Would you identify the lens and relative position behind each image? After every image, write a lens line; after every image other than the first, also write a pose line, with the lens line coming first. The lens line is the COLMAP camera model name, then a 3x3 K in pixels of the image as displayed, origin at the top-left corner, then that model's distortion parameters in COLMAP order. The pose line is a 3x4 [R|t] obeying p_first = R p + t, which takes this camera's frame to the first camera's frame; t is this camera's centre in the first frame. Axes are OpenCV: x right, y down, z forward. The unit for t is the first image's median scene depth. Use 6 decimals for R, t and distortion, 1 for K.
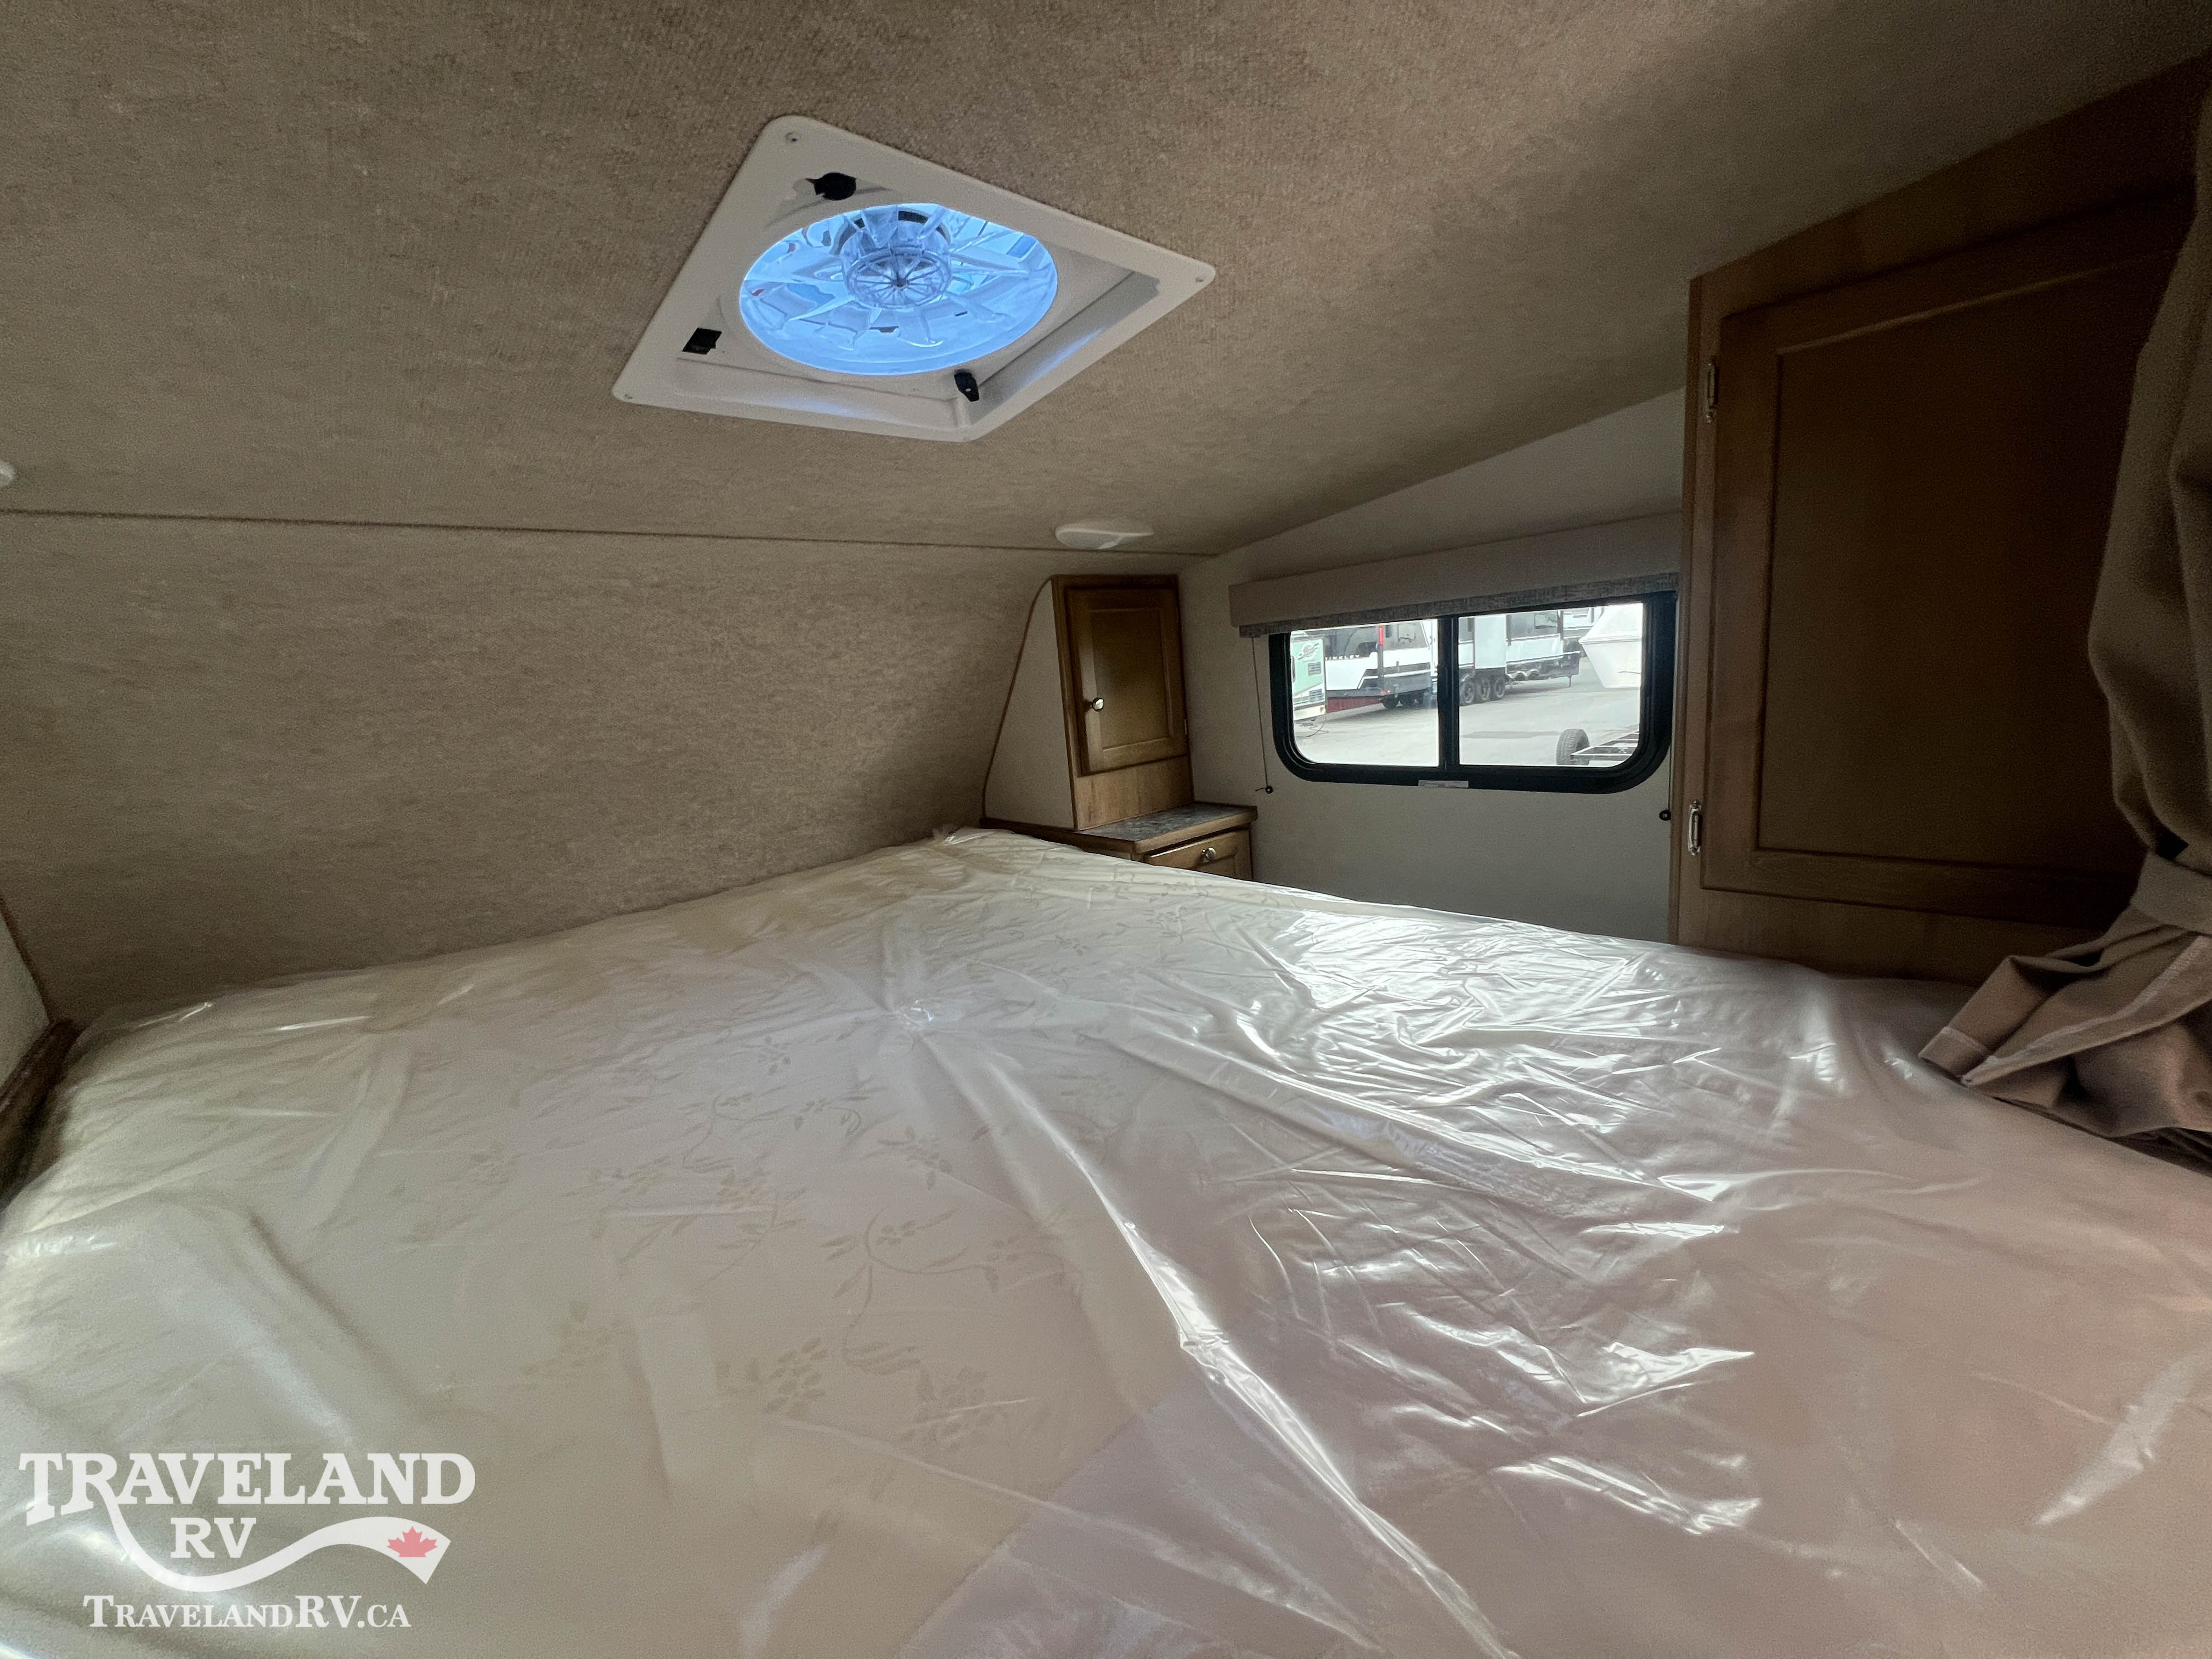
lens RADIAL K [[884.8, 0, 1104.6], [0, 884.8, 824.8], [0, 0, 1]] dist [-0.003089, 0.000481]
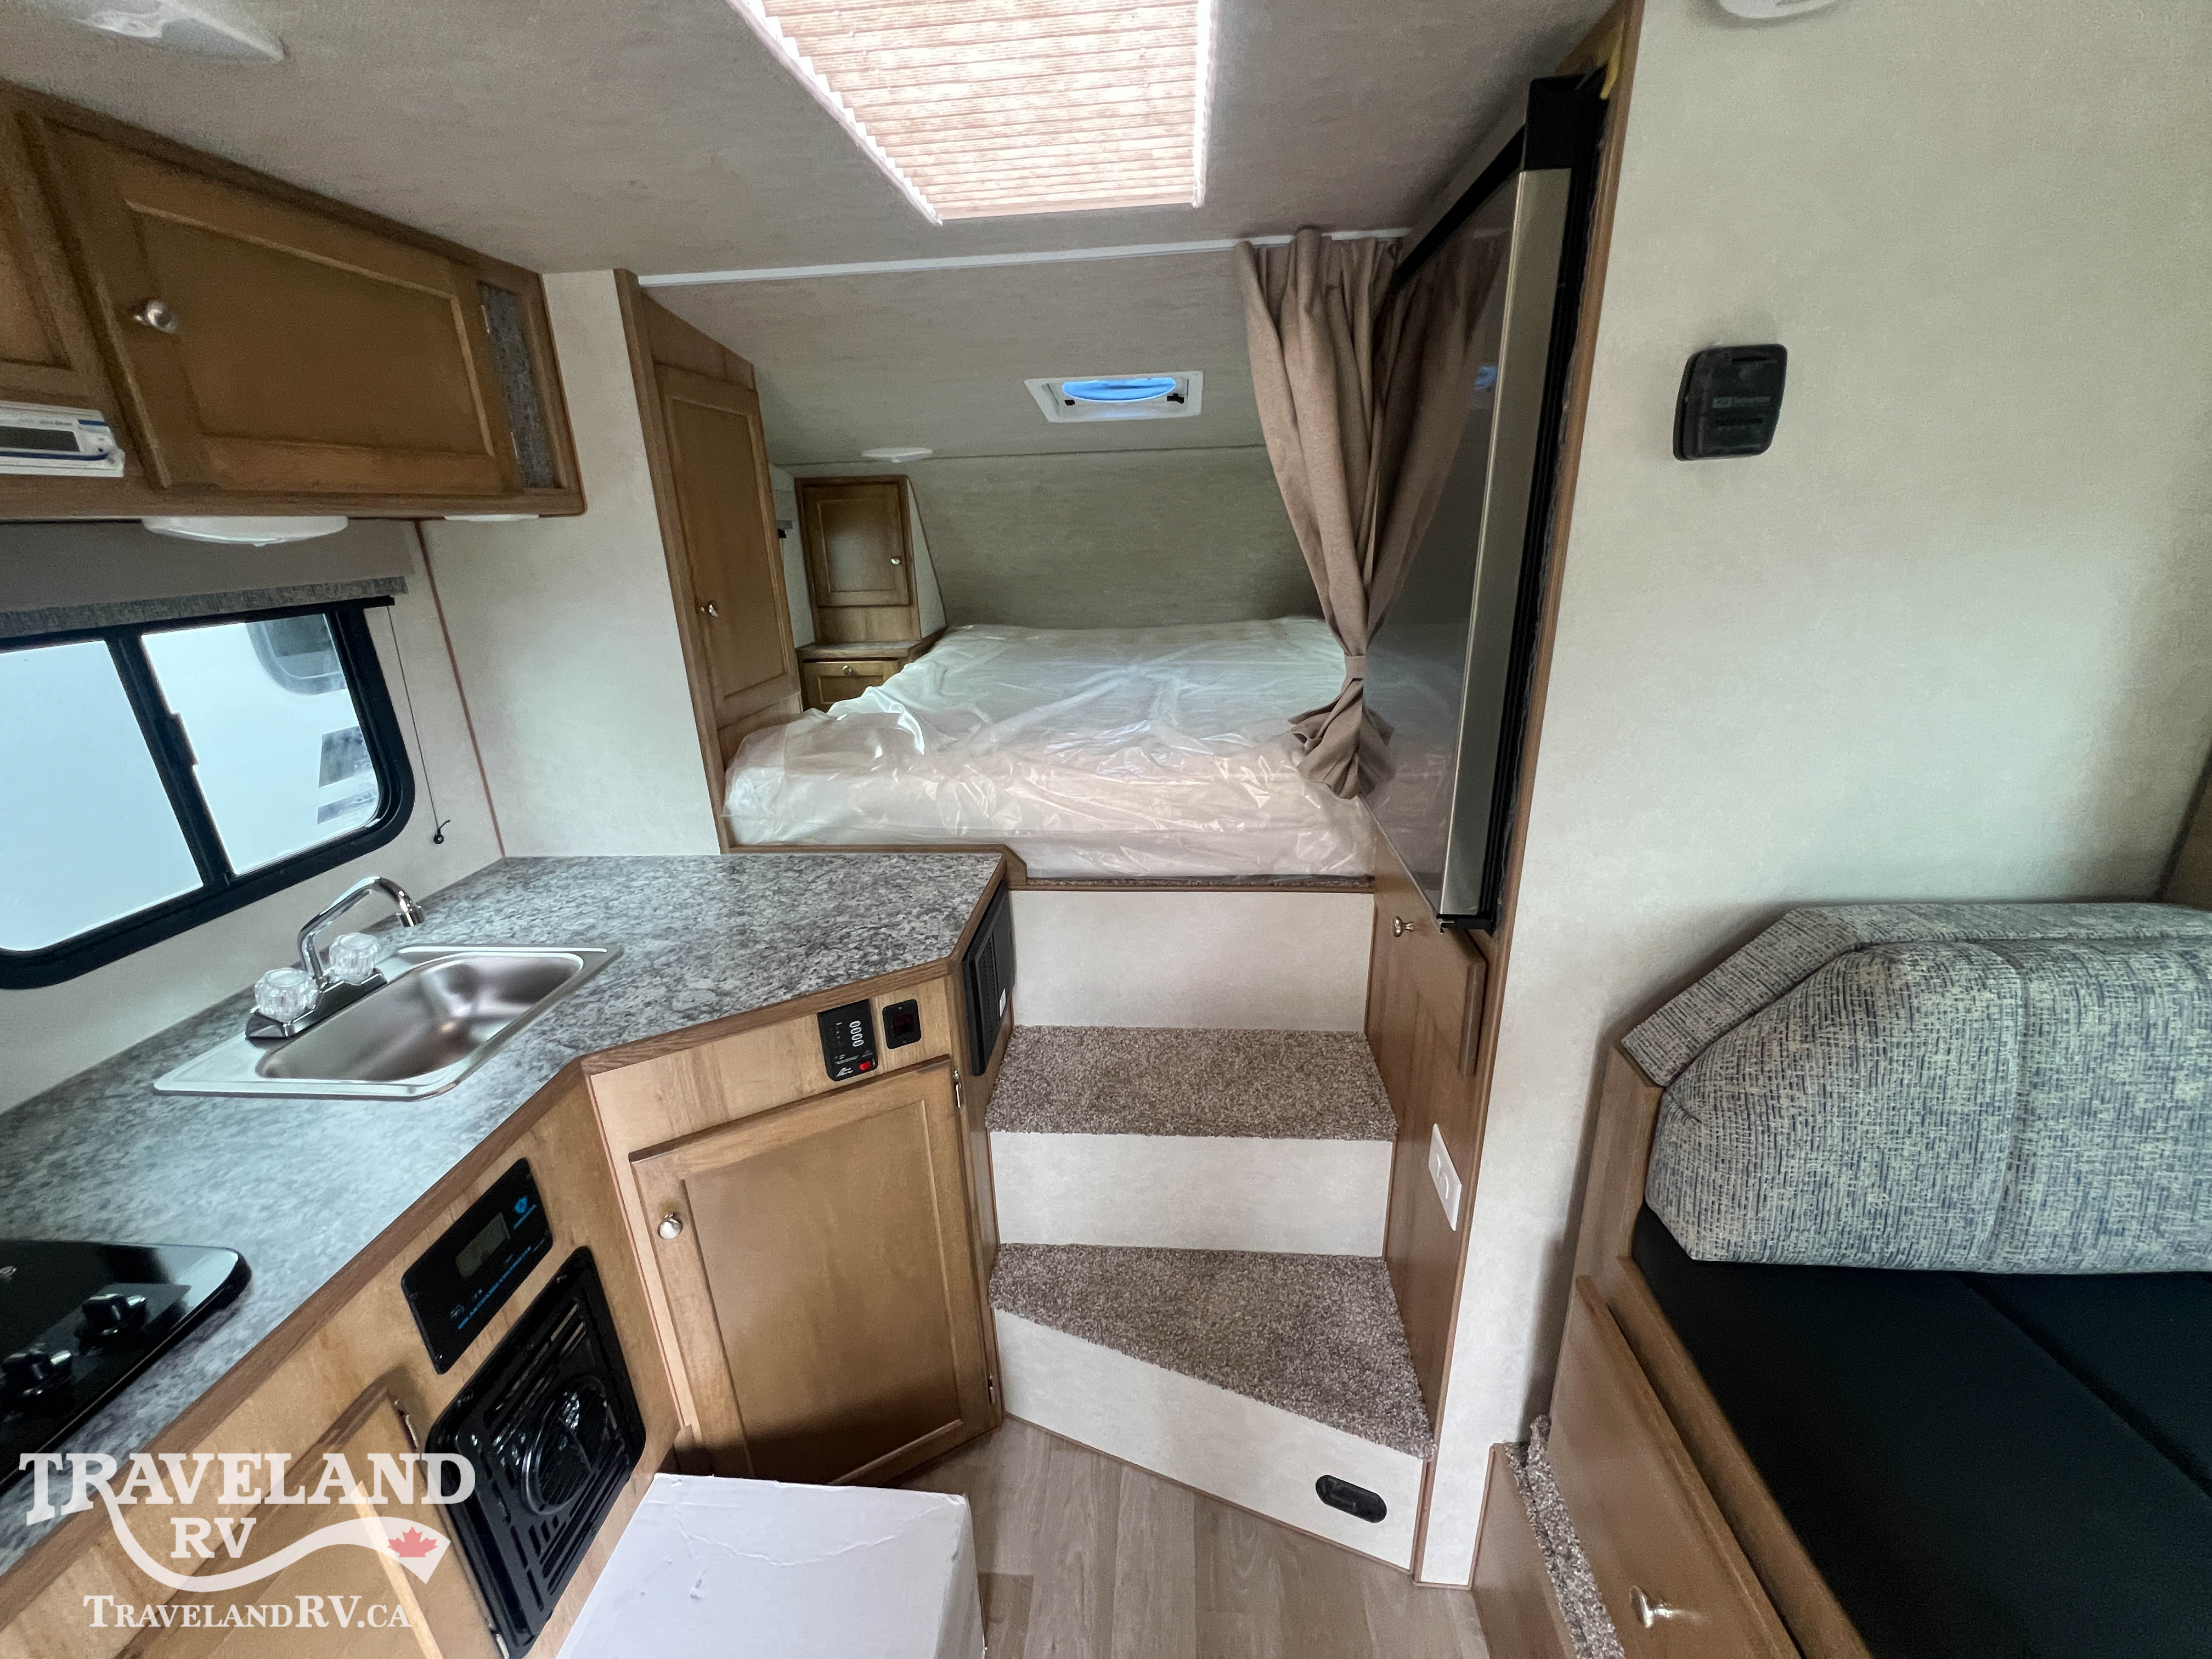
lens RADIAL K [[884.8, 0, 1101.9], [0, 884.8, 826.9], [0, 0, 1]] dist [-0.003089, 0.000481]
pose [[0.668999, 0.301894, -0.679191, 1.049082], [-0.152164, 0.950071, 0.272418, -0.016824], [0.727521, -0.078899, 0.681534, -0.527891]]
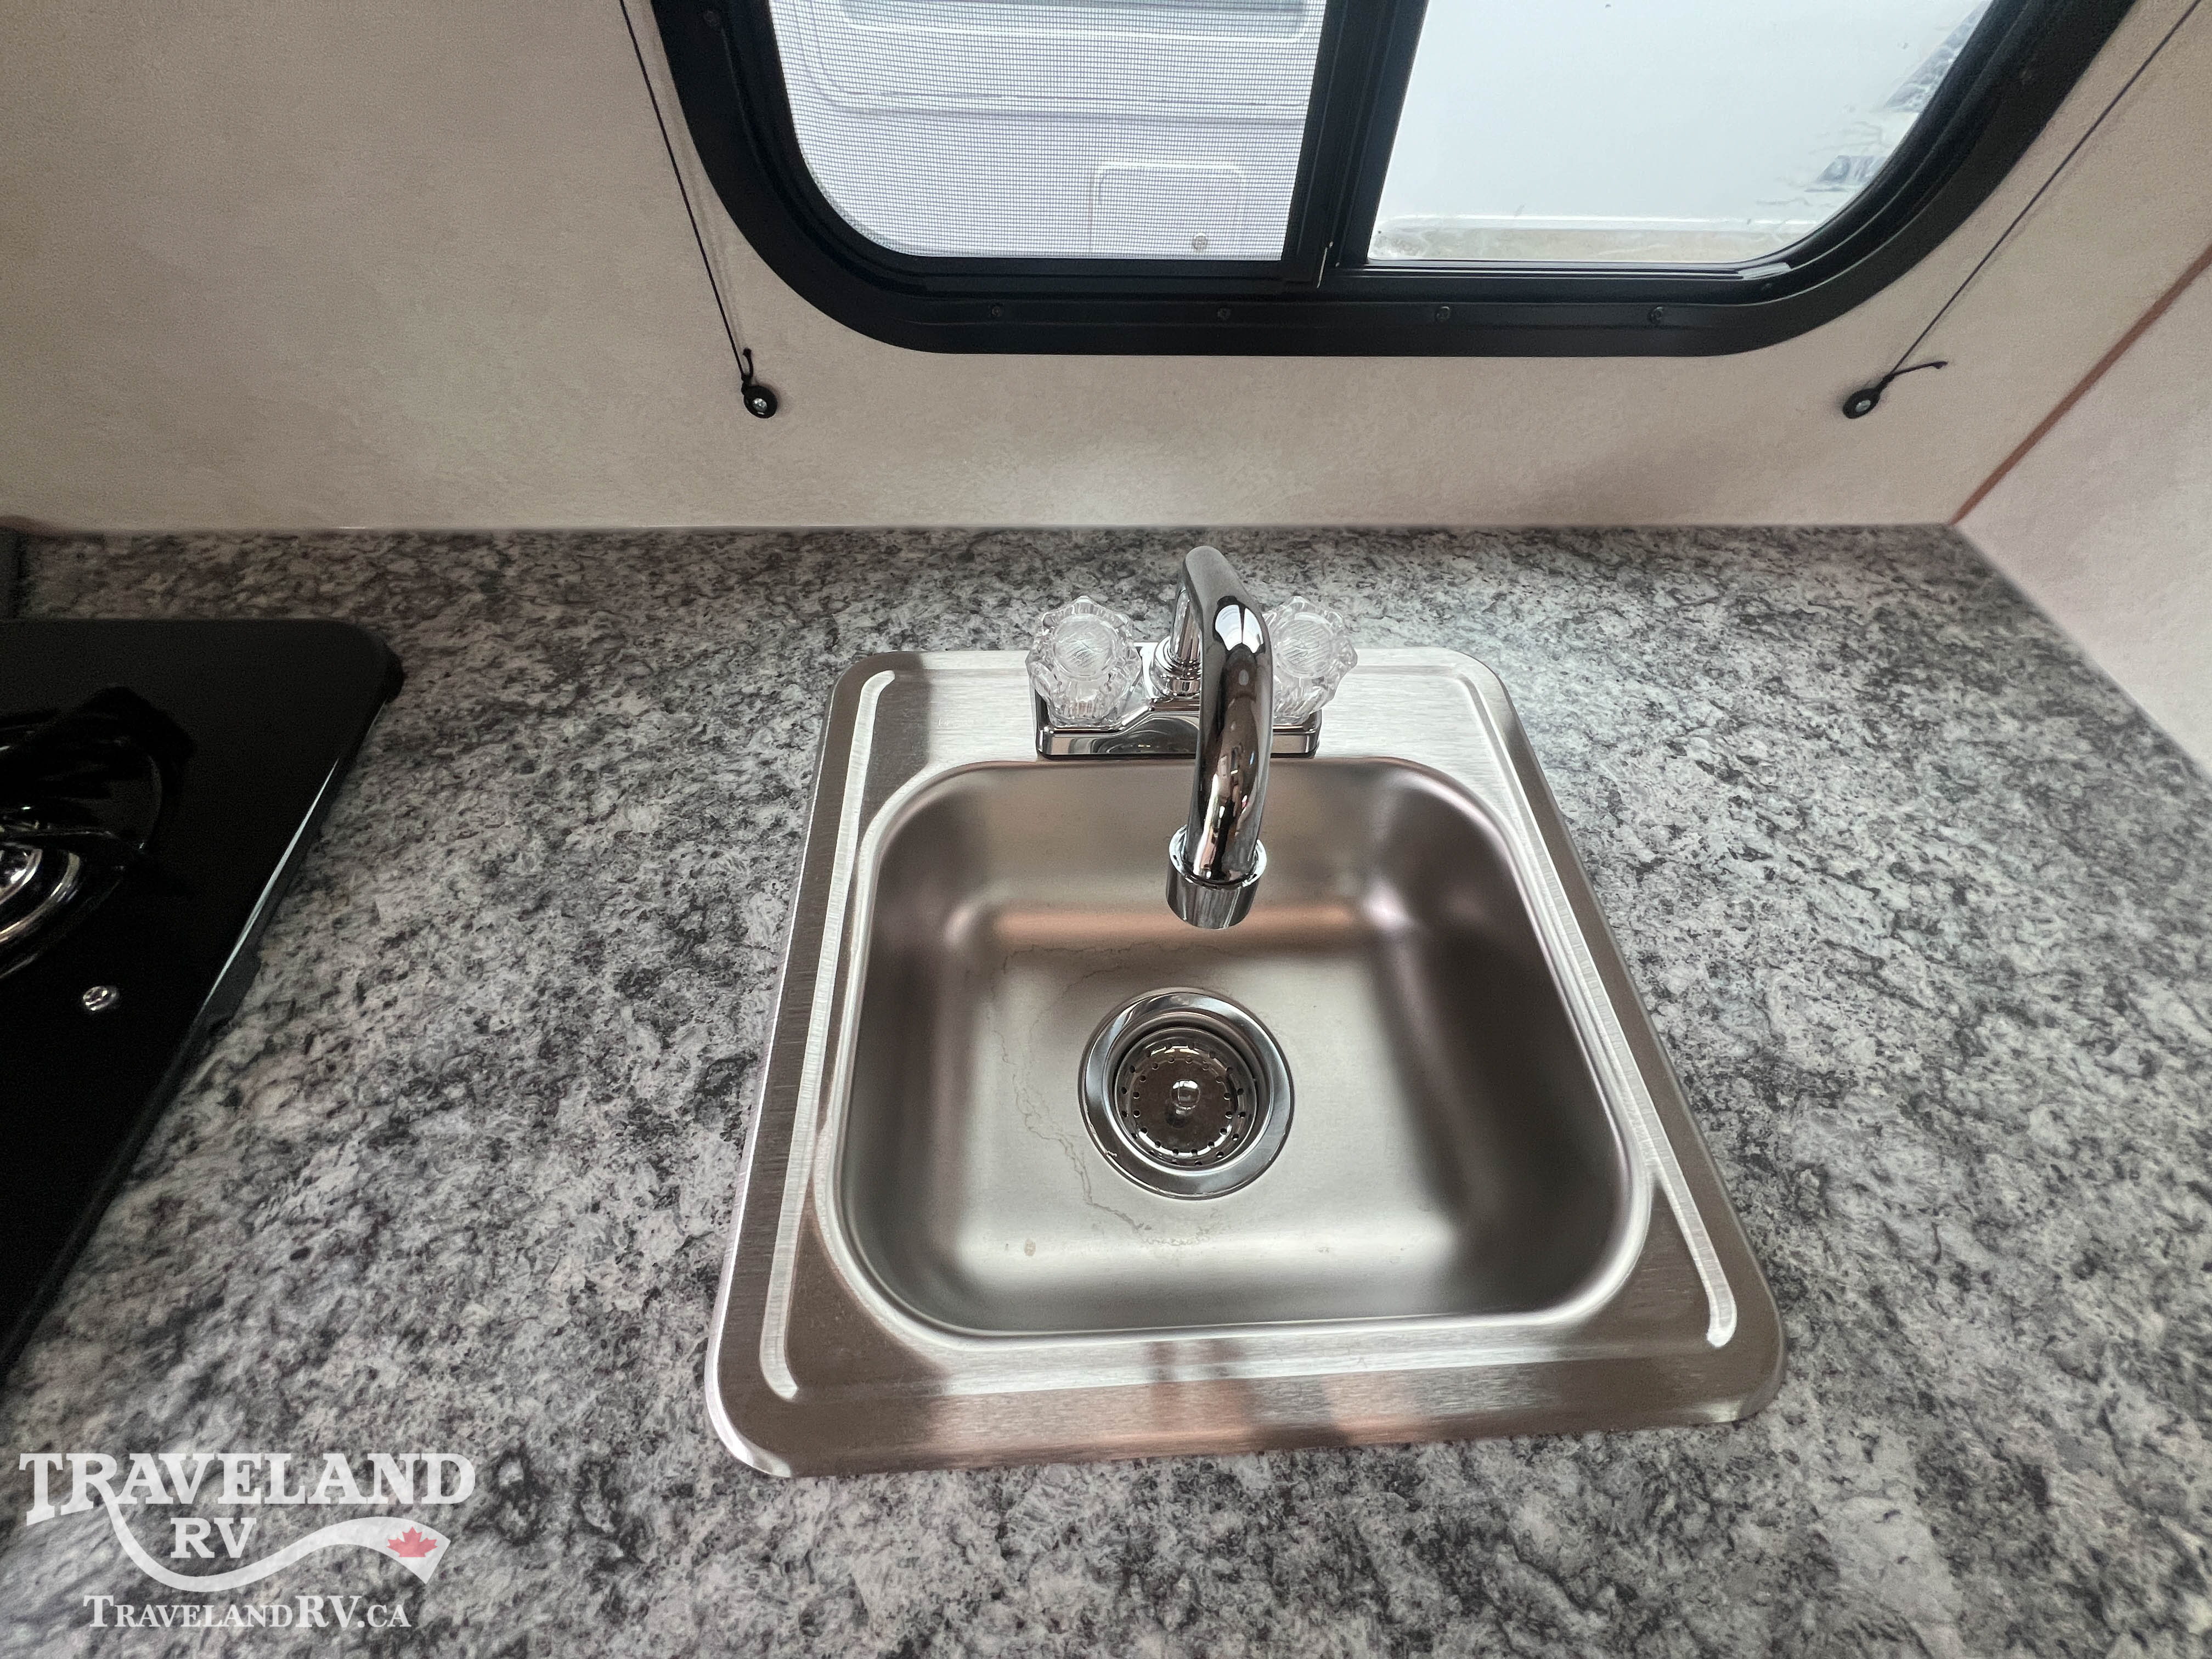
lens RADIAL K [[890.1, 0, 1101.2], [0, 890.1, 825.7], [0, 0, 1]] dist [-0.003221, 0.000311]
pose [[-0.644650, 0.651738, -0.399579, 0.273650], [-0.117198, 0.432250, 0.894105, 0.190751], [0.755441, 0.623215, -0.202268, -0.440718]]
